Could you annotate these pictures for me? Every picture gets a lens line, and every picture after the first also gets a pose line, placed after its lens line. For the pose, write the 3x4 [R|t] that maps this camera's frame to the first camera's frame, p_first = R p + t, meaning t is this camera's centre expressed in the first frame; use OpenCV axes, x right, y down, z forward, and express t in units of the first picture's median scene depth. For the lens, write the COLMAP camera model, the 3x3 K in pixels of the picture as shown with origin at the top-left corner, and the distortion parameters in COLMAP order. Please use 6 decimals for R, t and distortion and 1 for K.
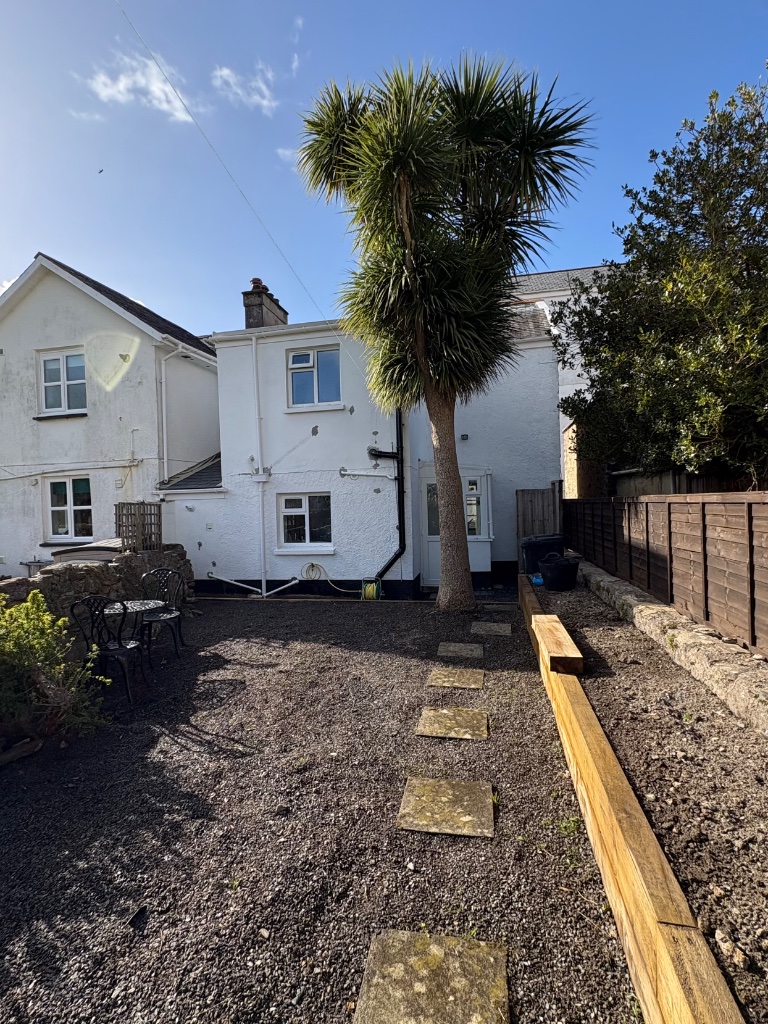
lens RADIAL K [[496.6, 0, 384.0], [0, 496.6, 512.0], [0, 0, 1]] dist [-0.001284, 0.000343]
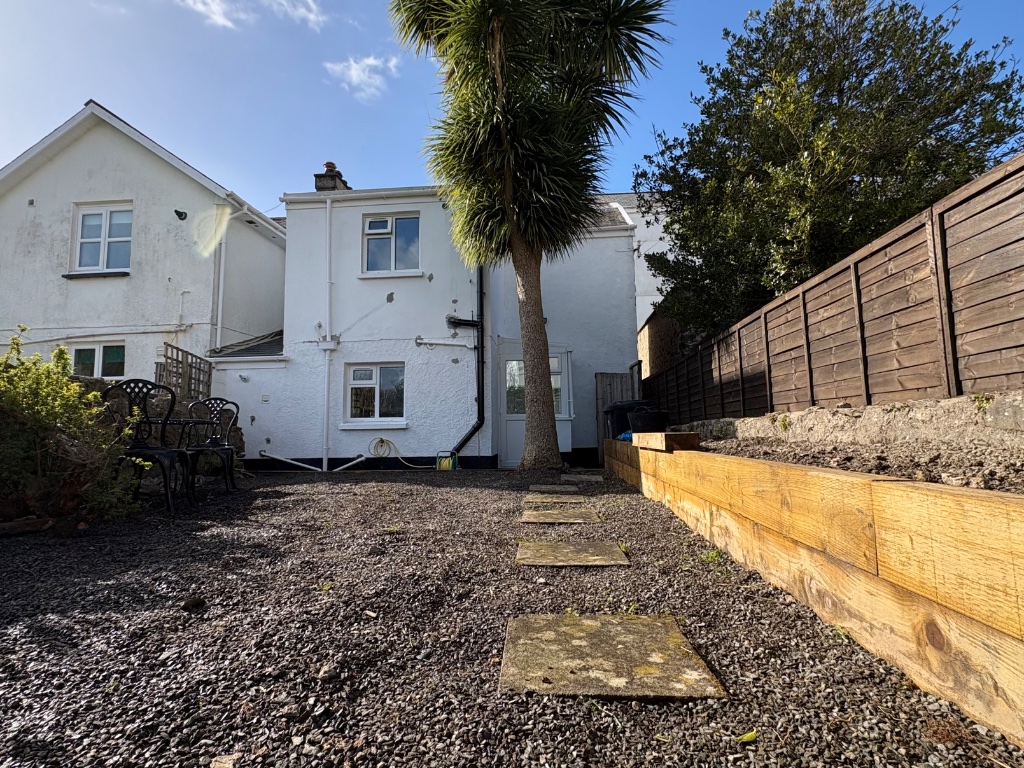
lens RADIAL K [[511.6, 0, 512.0], [0, 511.6, 384.0], [0, 0, 1]] dist [0.001270, 0.000270]
pose [[0.991942, 0.026241, 0.123949, -0.025984], [-0.011189, 0.992637, -0.120606, 0.116559], [-0.126201, 0.118247, 0.984932, 0.029501]]
